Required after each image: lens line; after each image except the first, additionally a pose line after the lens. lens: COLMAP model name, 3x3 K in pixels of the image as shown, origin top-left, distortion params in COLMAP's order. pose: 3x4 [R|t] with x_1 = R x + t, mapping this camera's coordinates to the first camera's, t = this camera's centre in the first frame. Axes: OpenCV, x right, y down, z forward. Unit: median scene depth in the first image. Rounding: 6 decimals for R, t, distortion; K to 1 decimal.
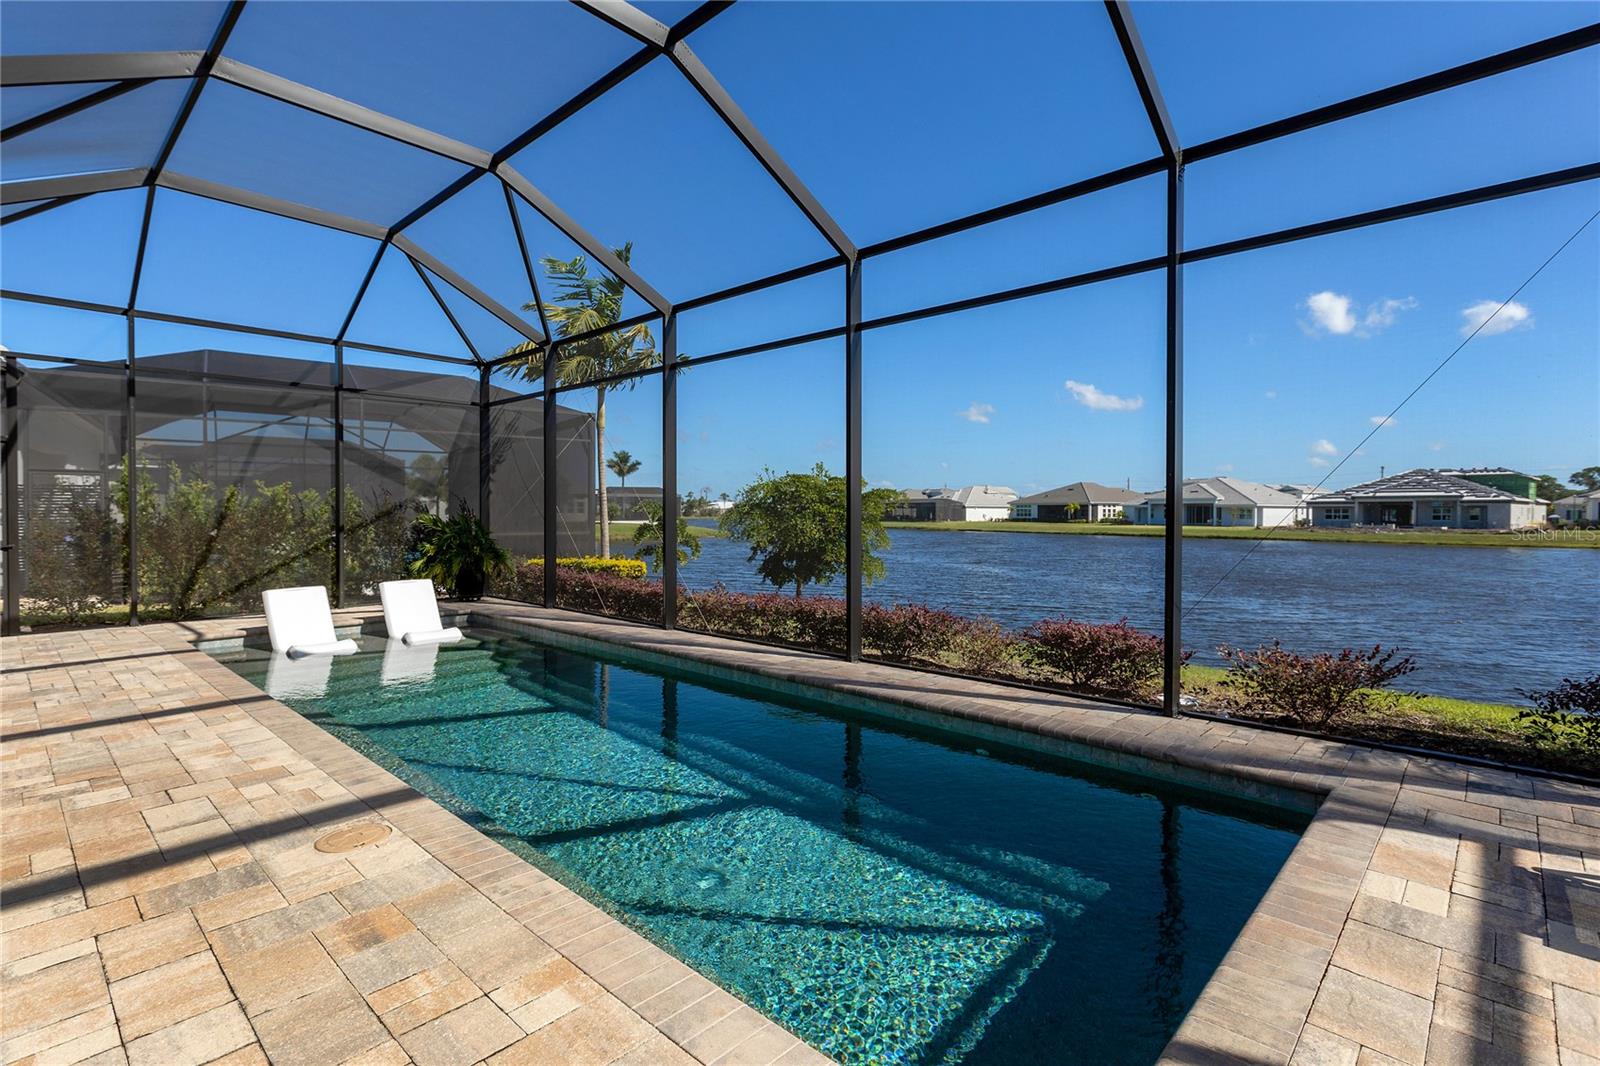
lens RADIAL K [[728.8, 0, 794.2], [0, 728.8, 534.0], [0, 0, 1]] dist [0.003122, -0.003054]
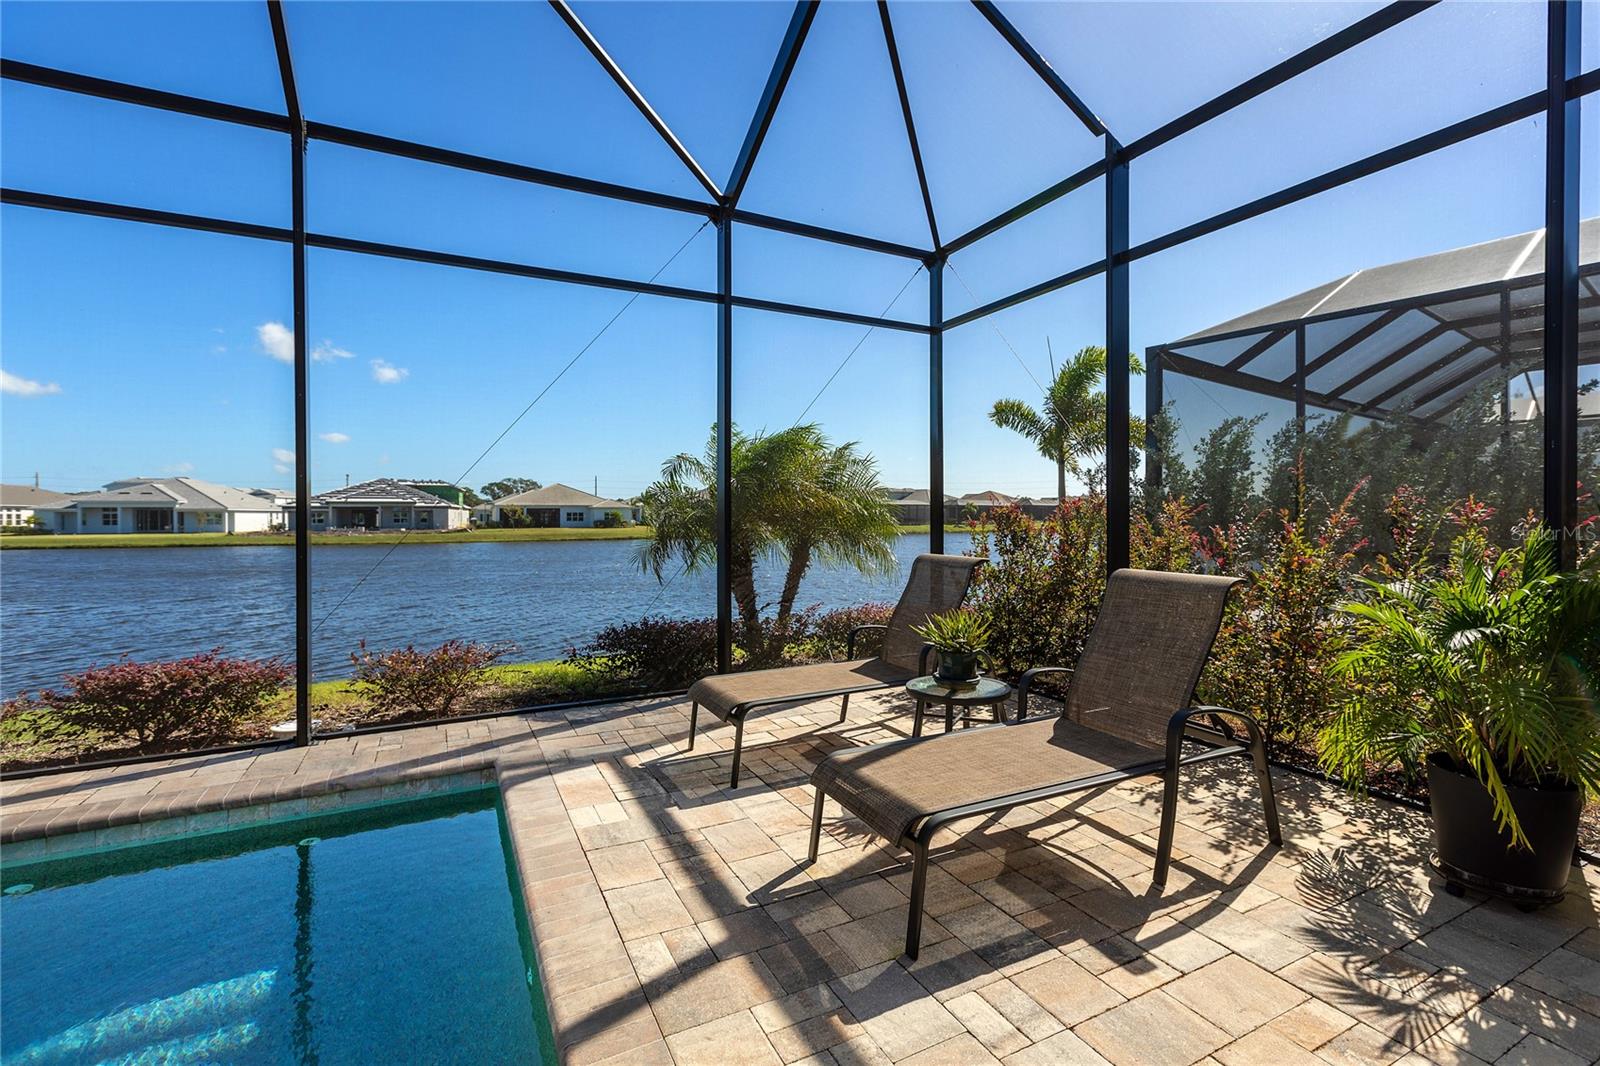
lens RADIAL K [[728.8, 0, 806.2], [0, 728.8, 526.0], [0, 0, 1]] dist [0.003122, -0.003054]
pose [[0.329047, -0.016608, 0.944167, -0.145124], [0.032530, 0.999451, 0.006243, -0.005333], [-0.943753, 0.028660, 0.329407, 0.136873]]
